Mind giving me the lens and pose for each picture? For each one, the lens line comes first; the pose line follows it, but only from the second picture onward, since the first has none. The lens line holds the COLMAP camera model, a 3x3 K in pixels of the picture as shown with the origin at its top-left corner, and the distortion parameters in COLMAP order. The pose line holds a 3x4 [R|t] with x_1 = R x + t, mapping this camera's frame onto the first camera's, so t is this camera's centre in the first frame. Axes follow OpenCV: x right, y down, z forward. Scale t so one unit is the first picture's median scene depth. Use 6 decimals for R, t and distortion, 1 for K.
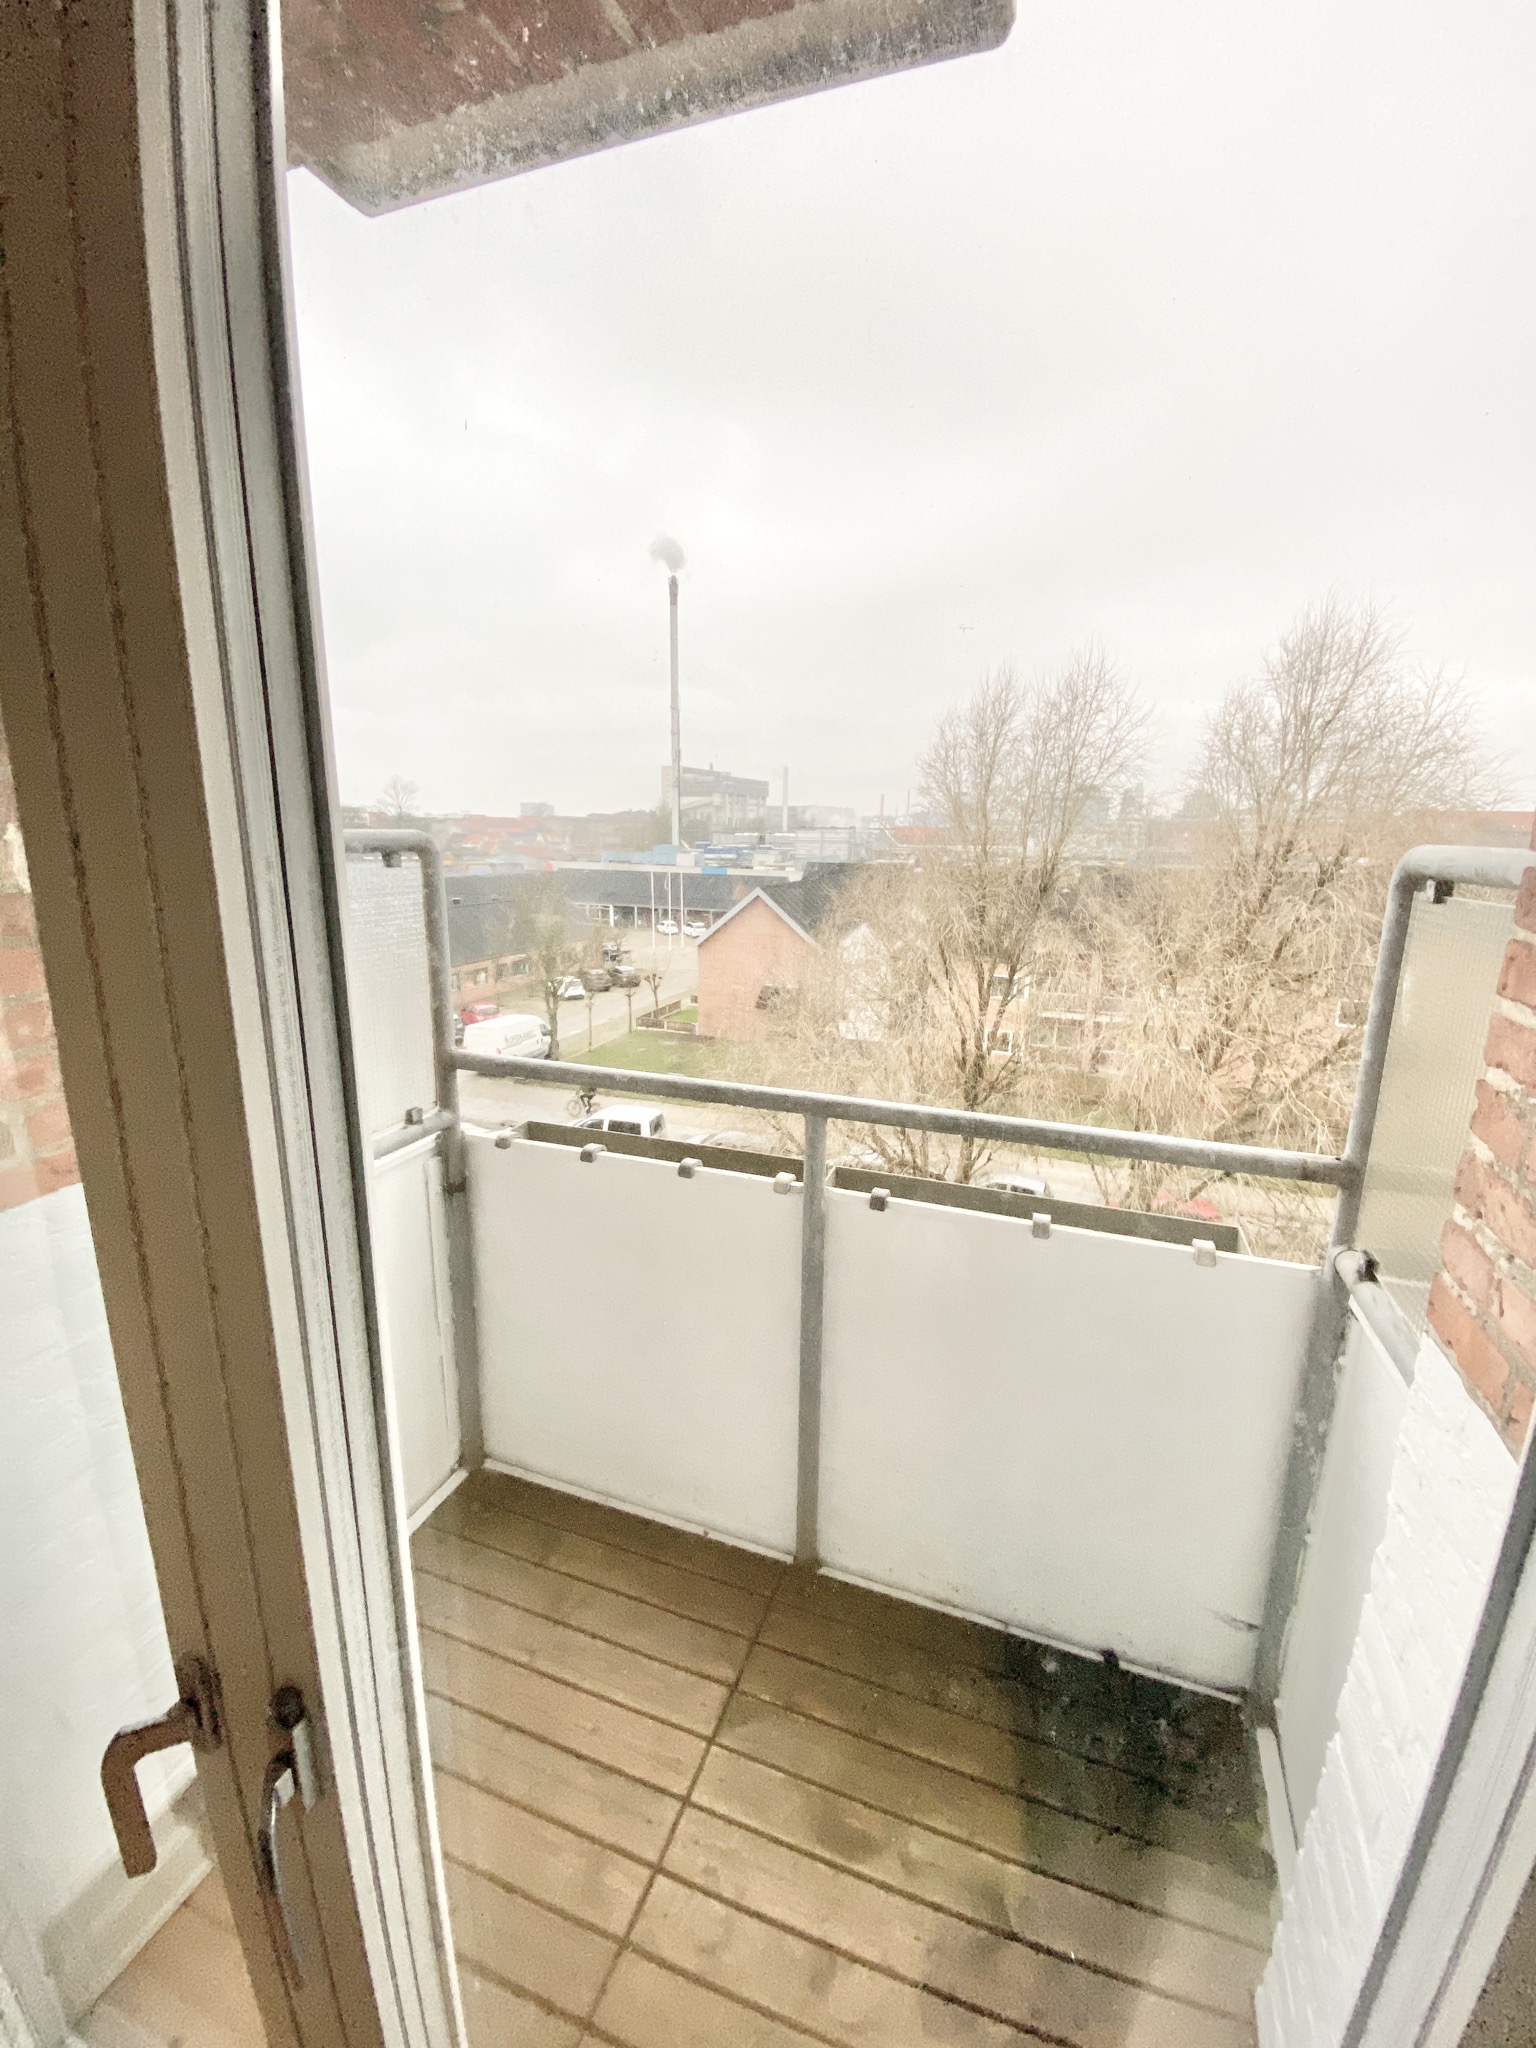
lens RADIAL K [[823.3, 0, 758.4], [0, 823.3, 1013.5], [0, 0, 1]] dist [0.009578, -0.018123]
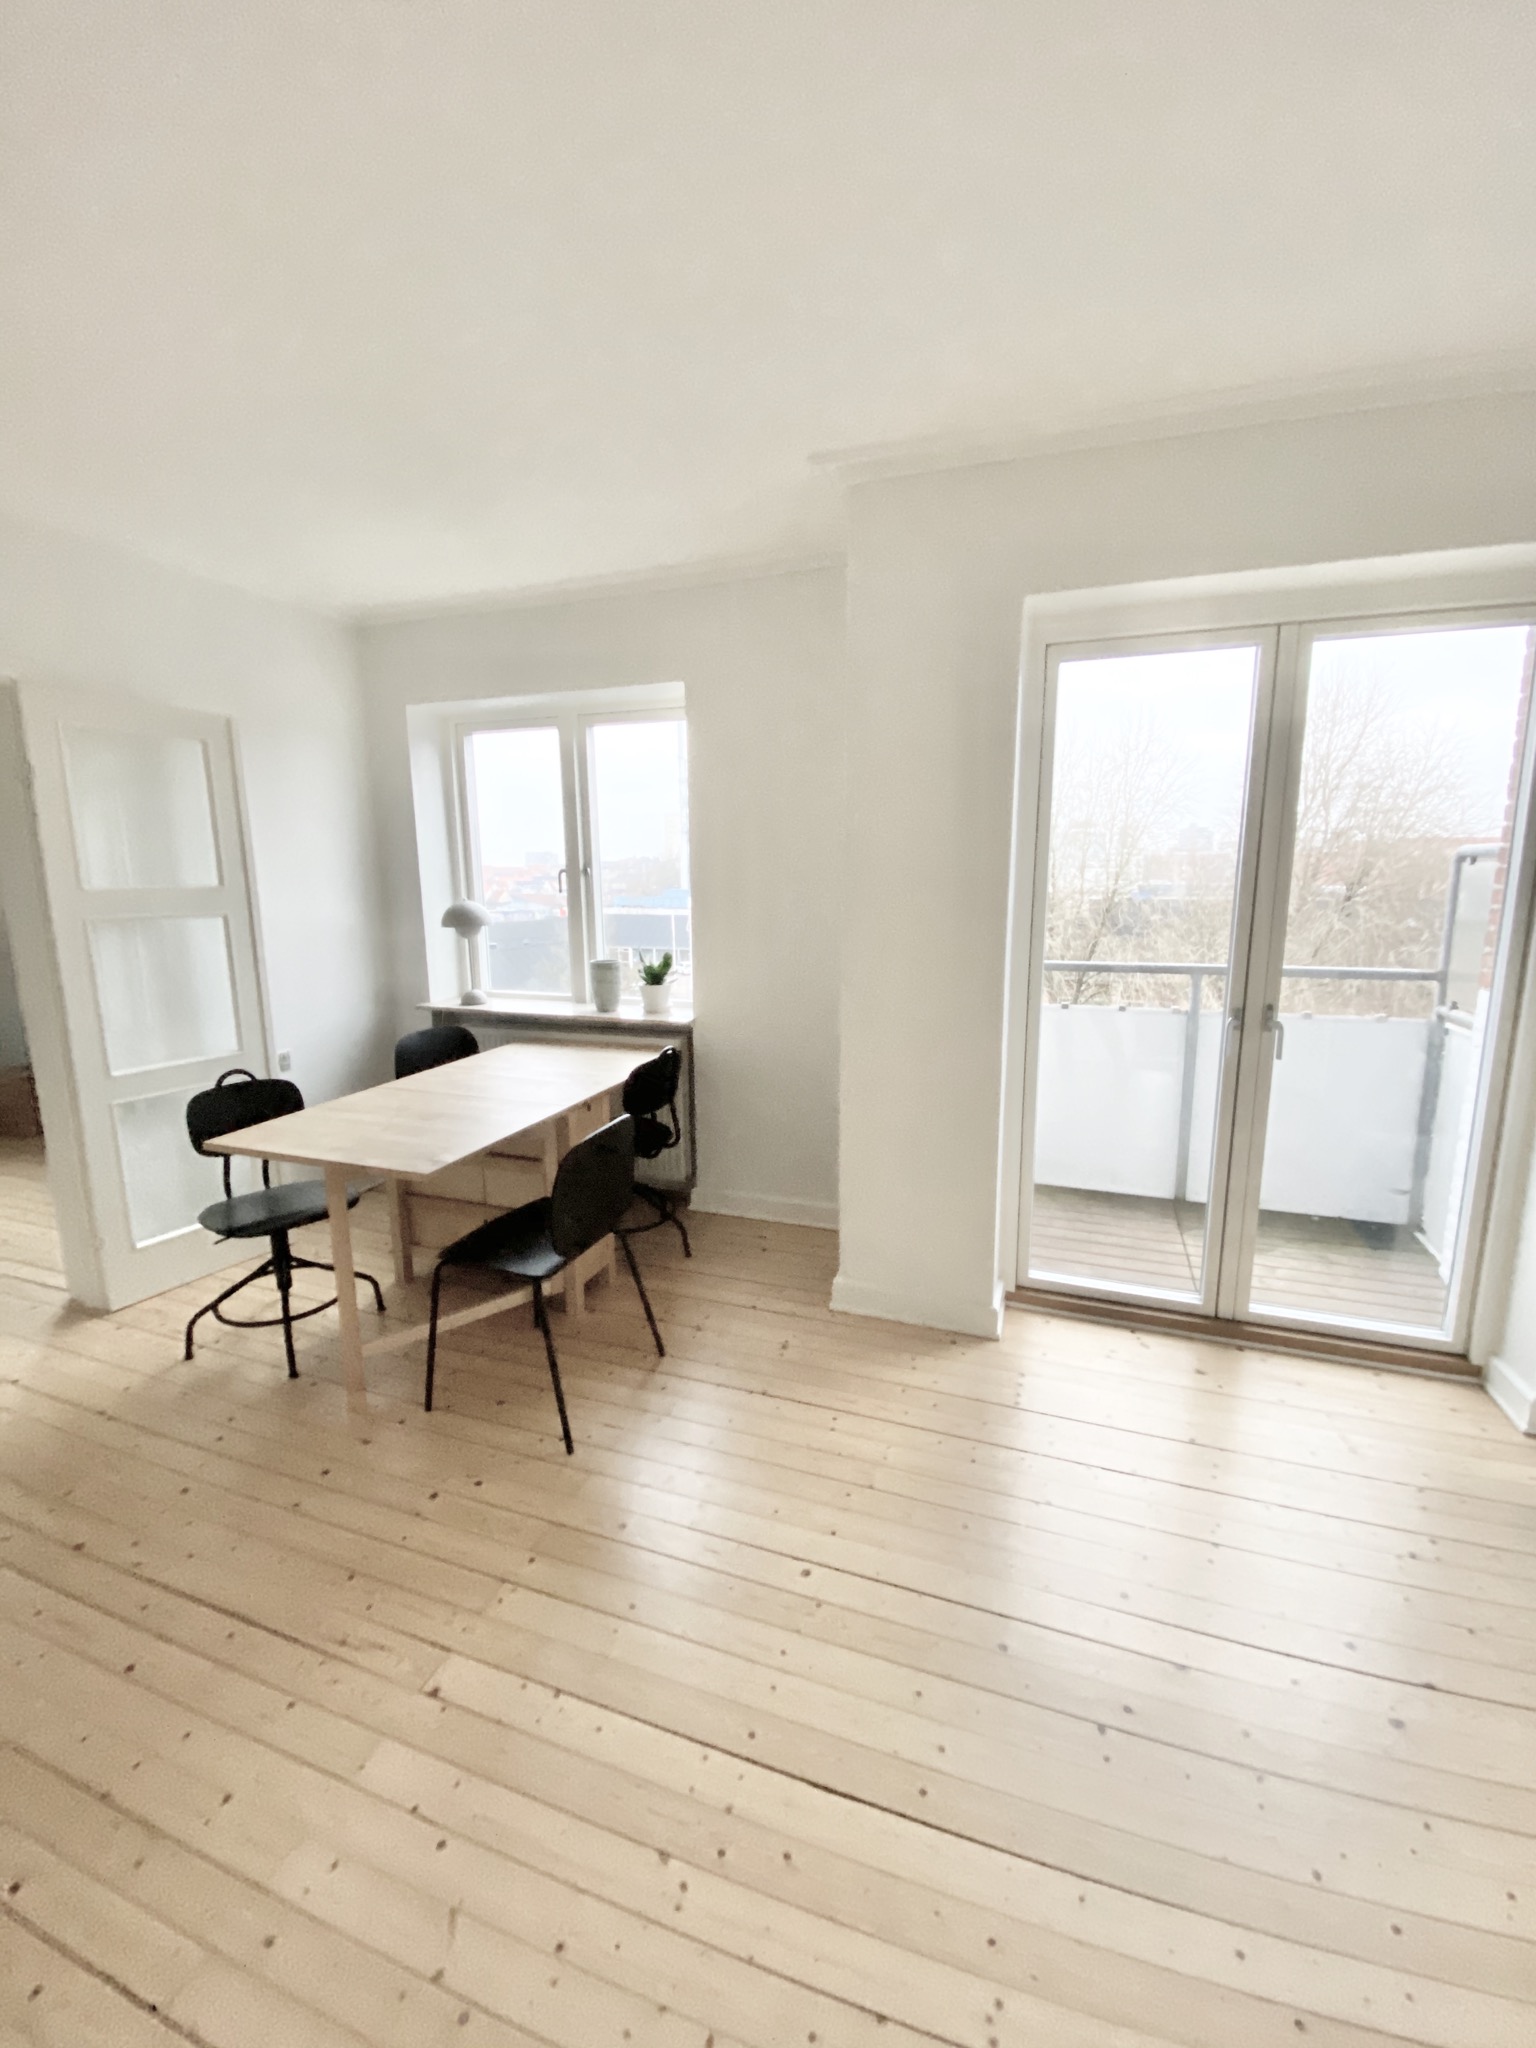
lens RADIAL K [[823.3, 0, 758.4], [0, 823.3, 1013.5], [0, 0, 1]] dist [0.009578, -0.018123]
pose [[0.999730, -0.022914, -0.003730, -0.177070], [0.022697, 0.998470, -0.050424, 0.050348], [0.004879, 0.050326, 0.998721, -0.196310]]
